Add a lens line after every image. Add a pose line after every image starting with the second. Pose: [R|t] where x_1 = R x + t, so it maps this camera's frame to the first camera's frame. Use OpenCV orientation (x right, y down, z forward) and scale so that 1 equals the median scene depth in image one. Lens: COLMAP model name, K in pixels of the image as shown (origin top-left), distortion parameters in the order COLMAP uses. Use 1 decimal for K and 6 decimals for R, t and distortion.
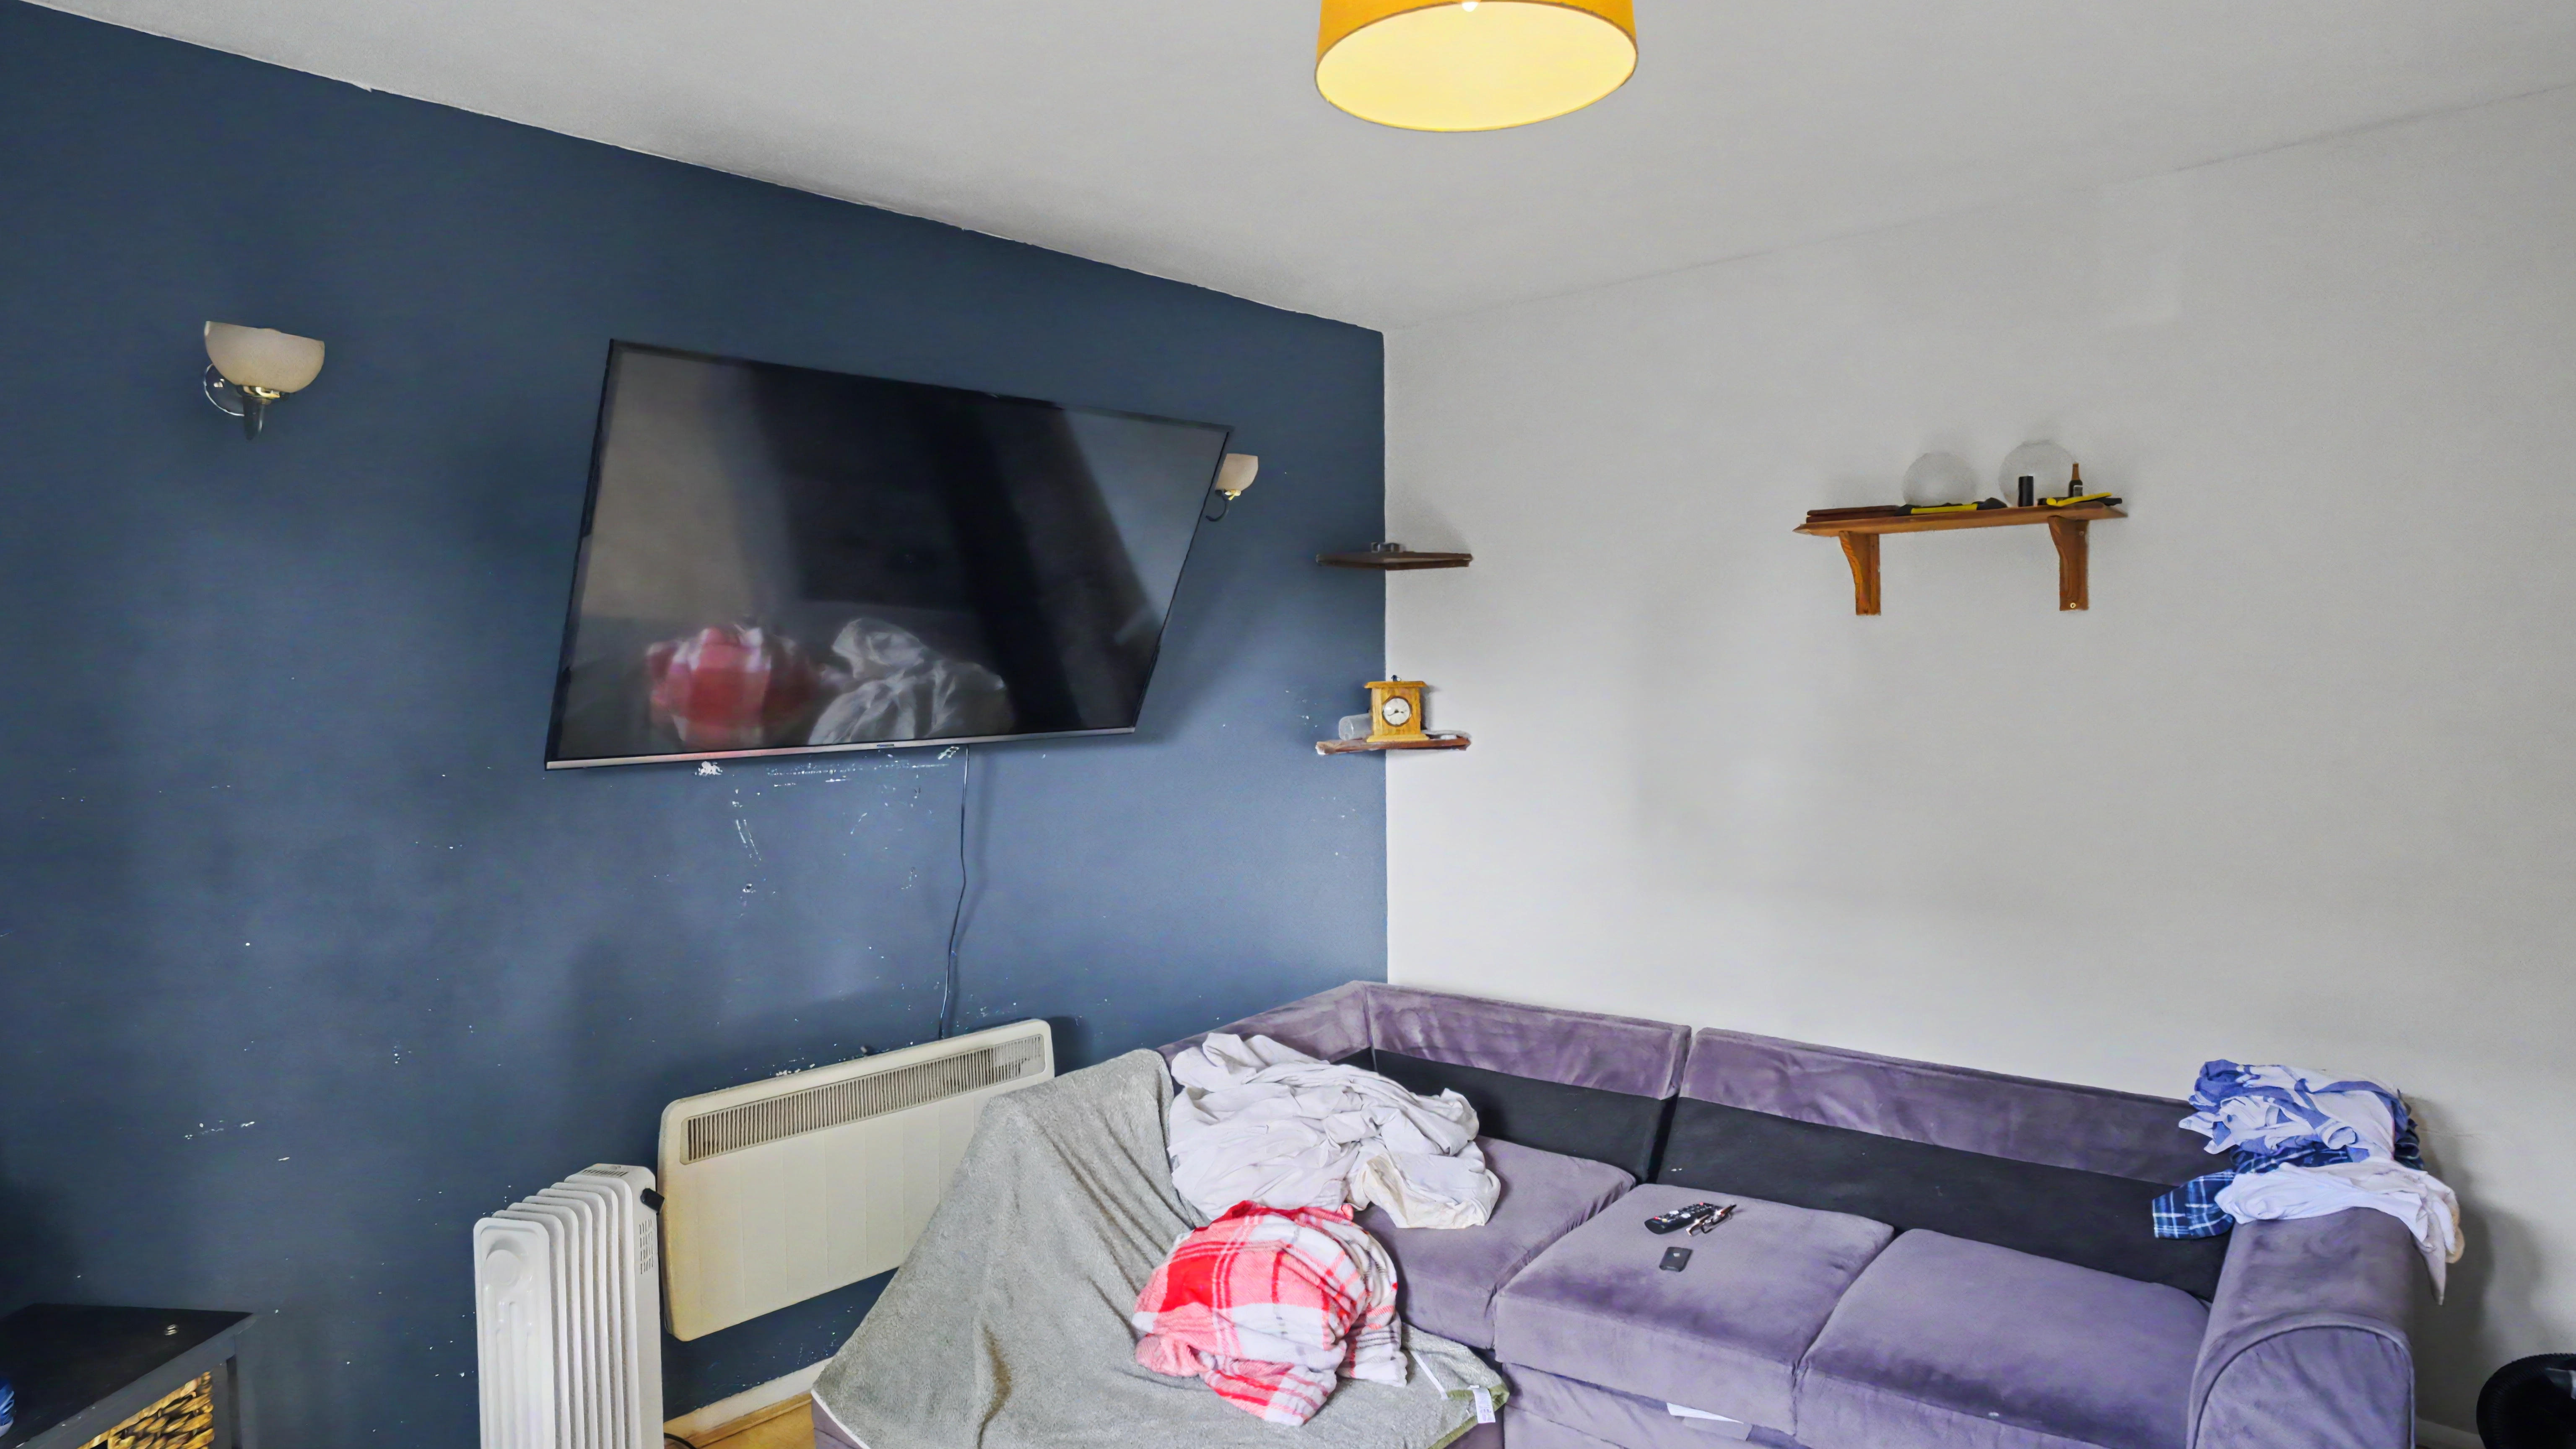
lens RADIAL K [[1542.6, 0, 1366.7], [0, 1542.6, 730.5], [0, 0, 1]] dist [-0.001643, -0.000044]
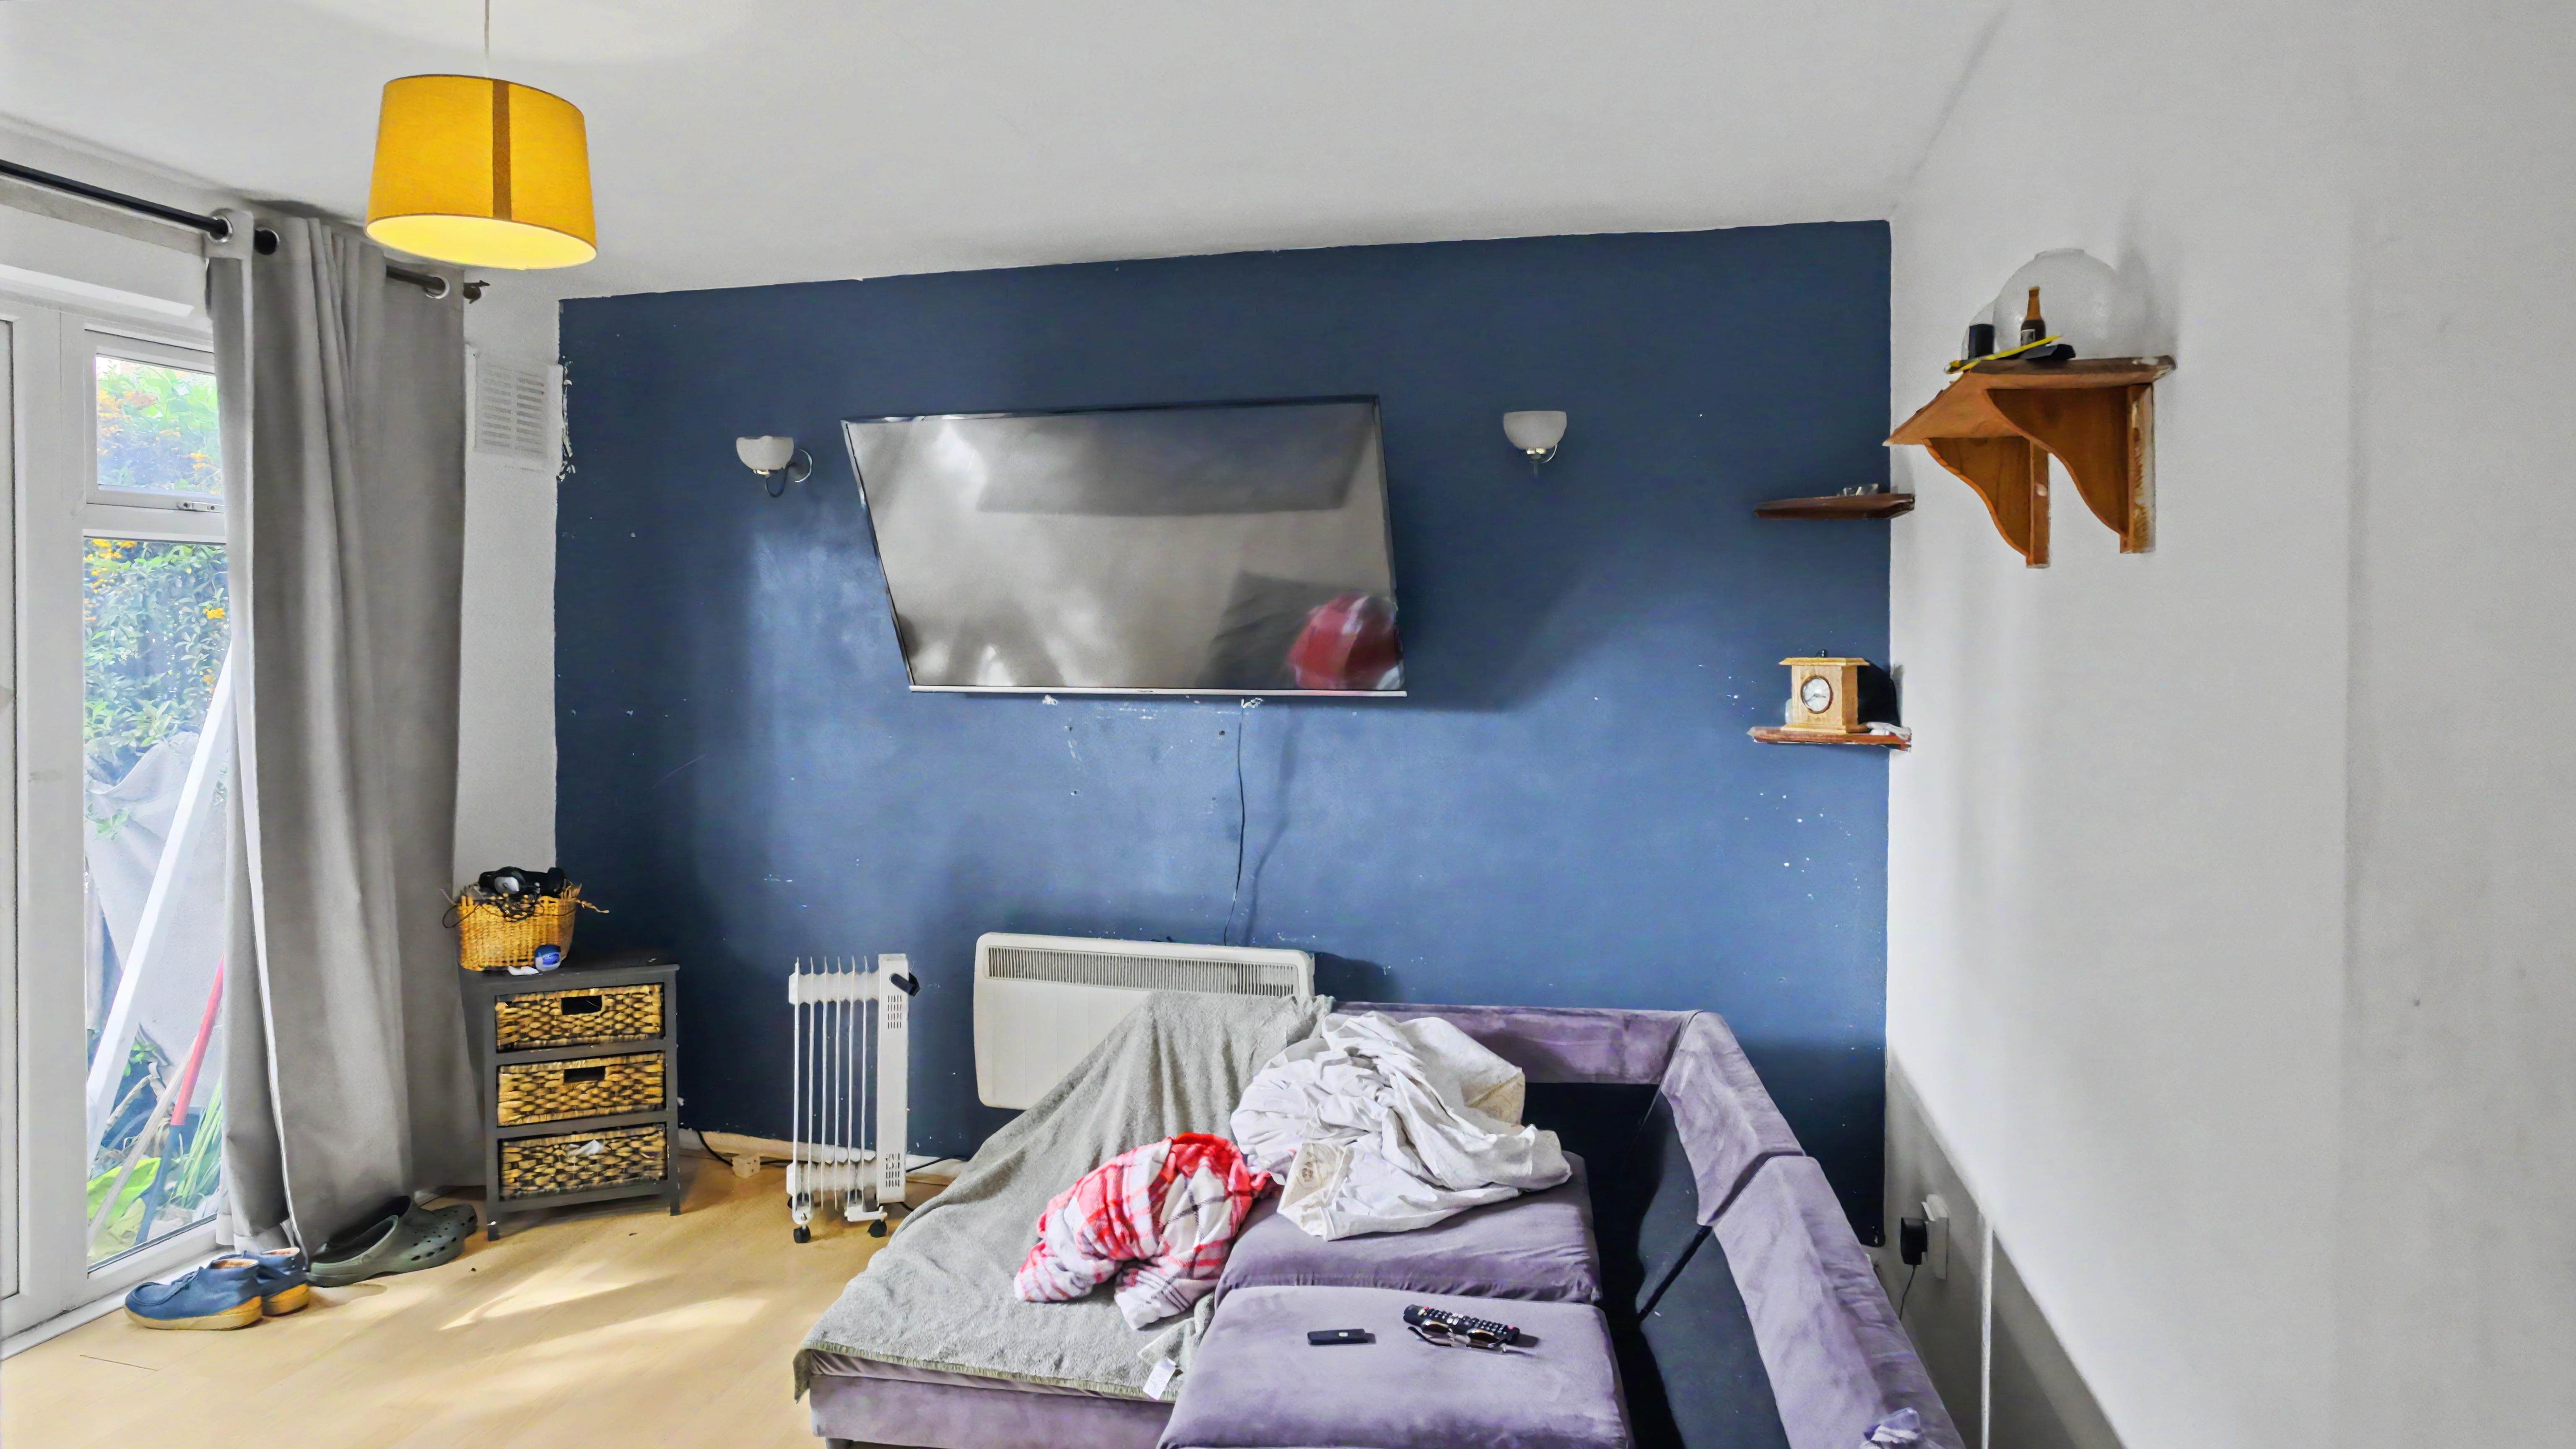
lens RADIAL K [[1525.8, 0, 1285.9], [0, 1525.8, 639.1], [0, 0, 1]] dist [-0.000995, -0.000053]
pose [[0.445372, 0.024733, -0.895004, 0.791794], [-0.048665, 0.998809, 0.003384, -0.039864], [0.894022, 0.042048, 0.446046, 0.521859]]
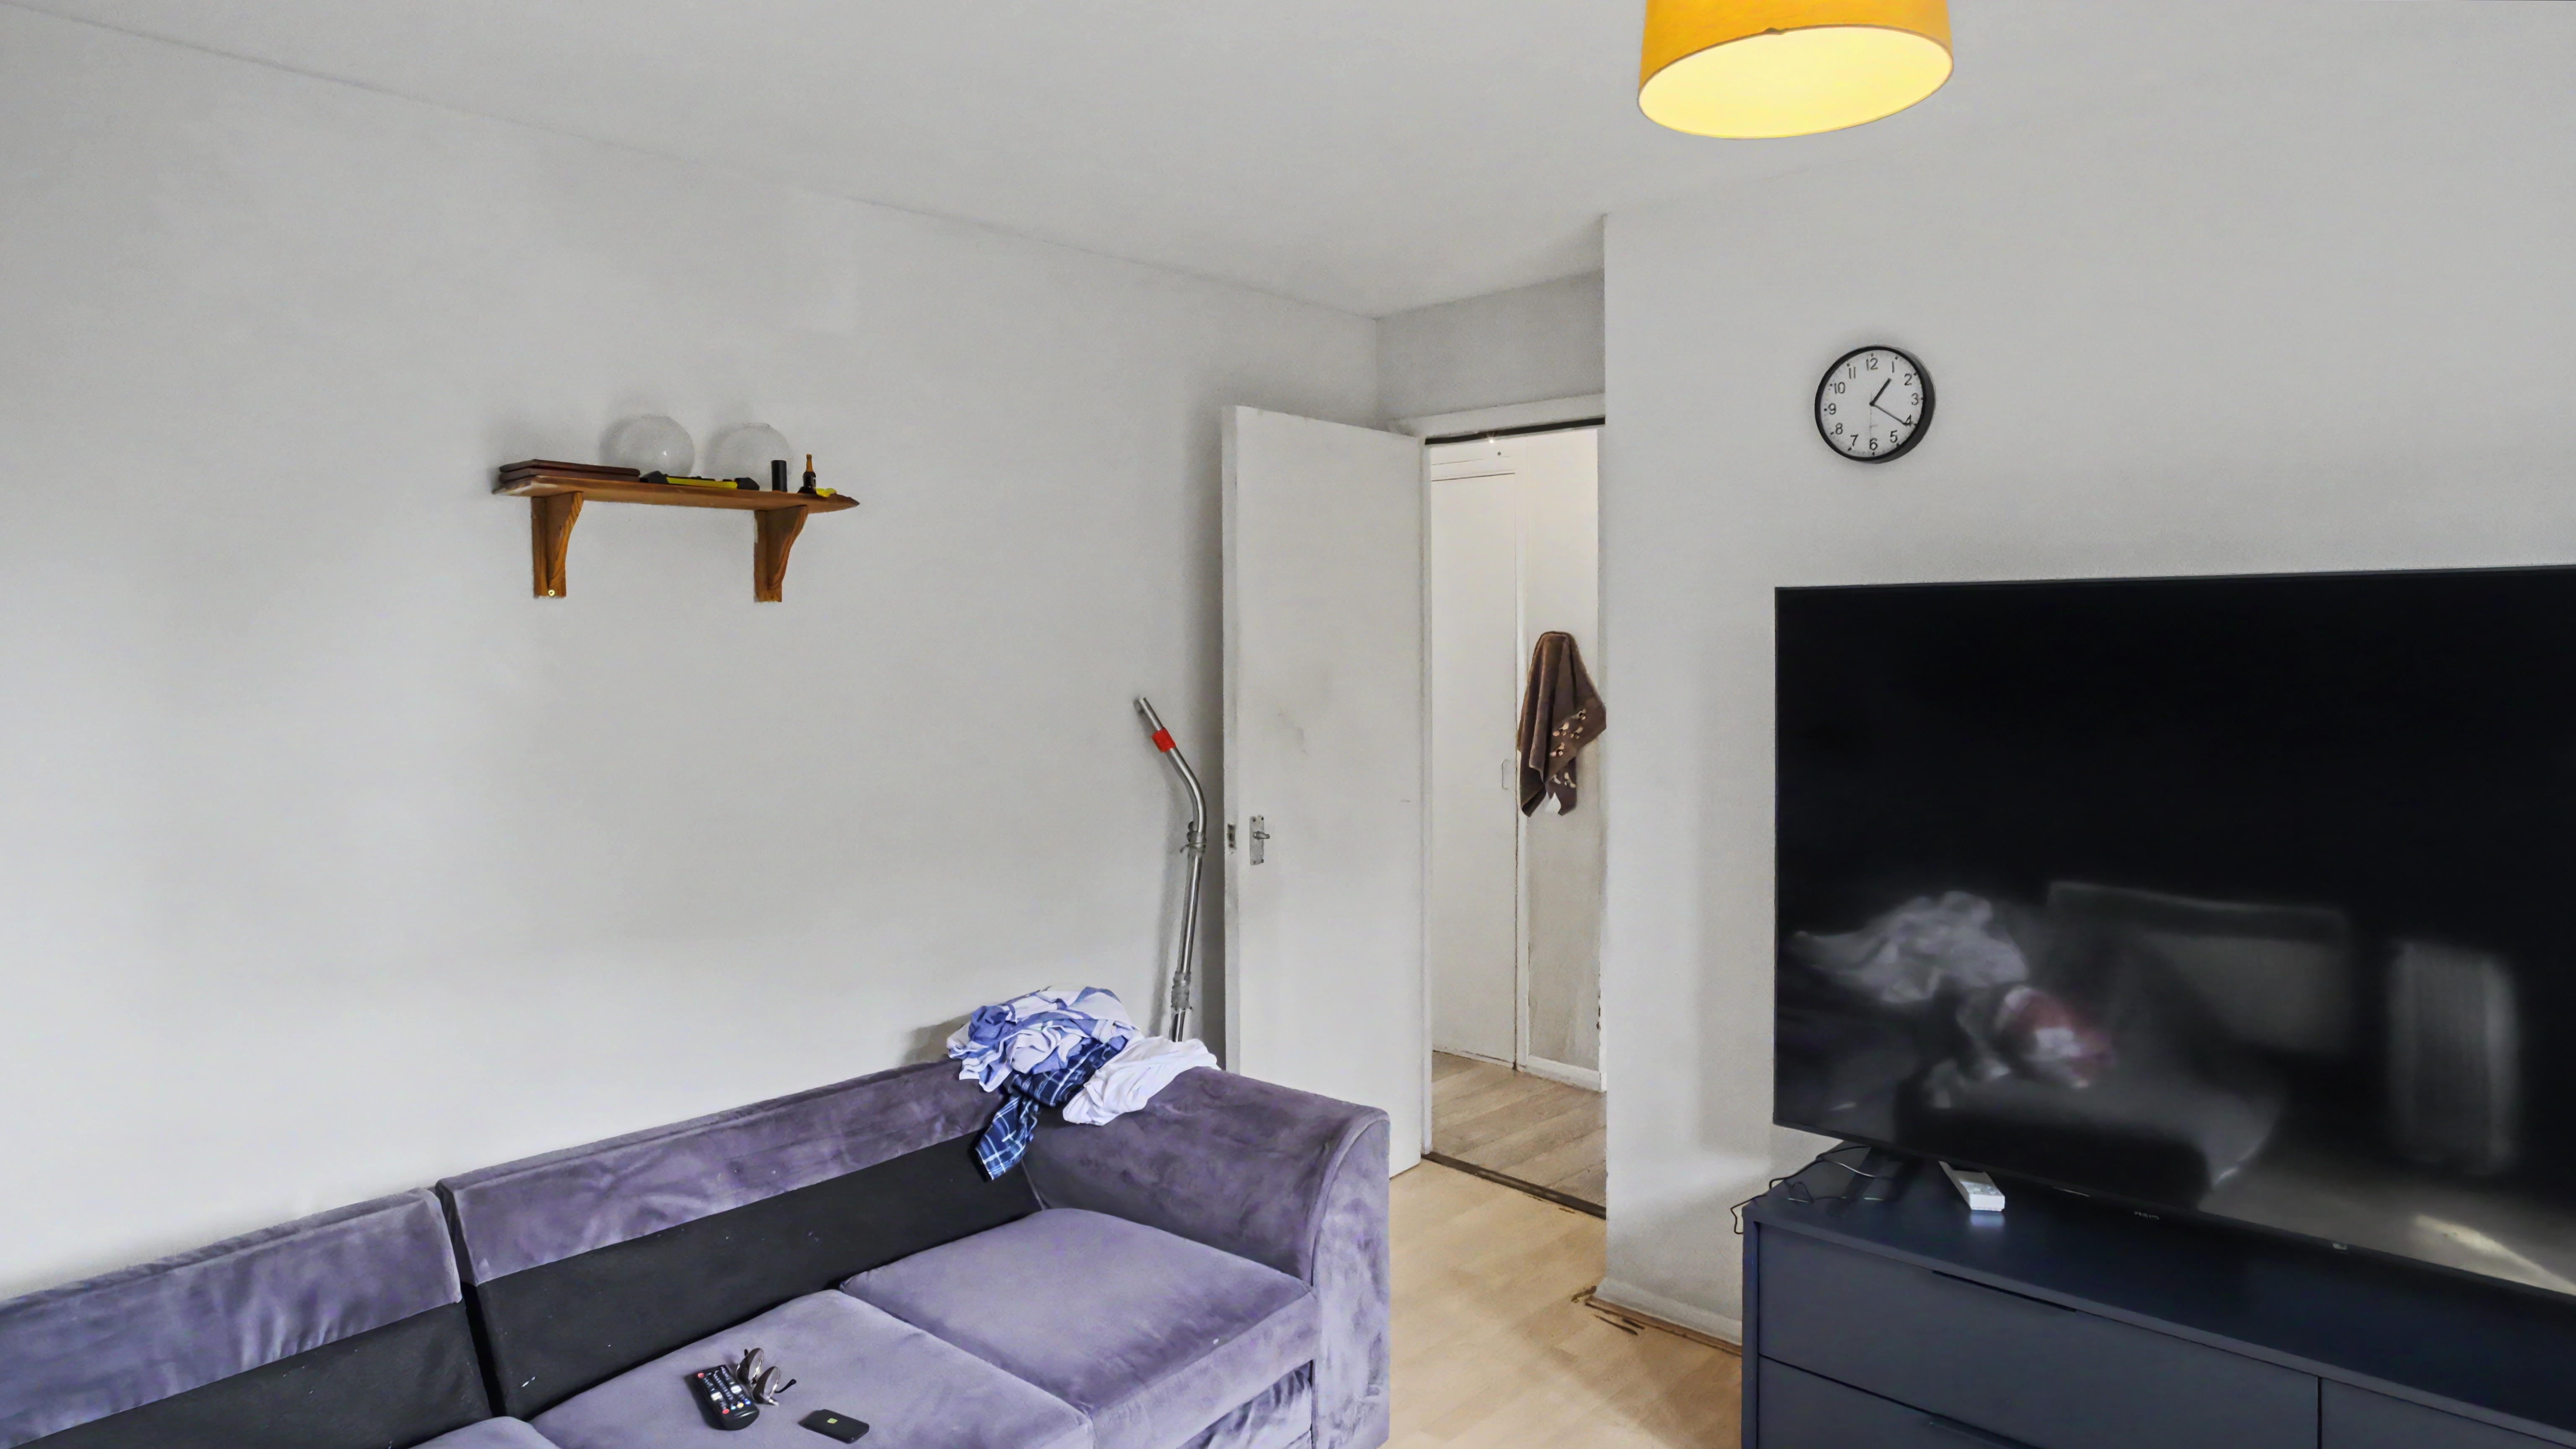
lens RADIAL K [[1525.8, 0, 1285.9], [0, 1525.8, 639.1], [0, 0, 1]] dist [-0.000995, -0.000053]
pose [[0.065979, 0.009046, 0.997780, -0.483234], [0.045026, 0.998913, -0.012034, -0.027927], [-0.996805, 0.045720, 0.065499, 0.613918]]
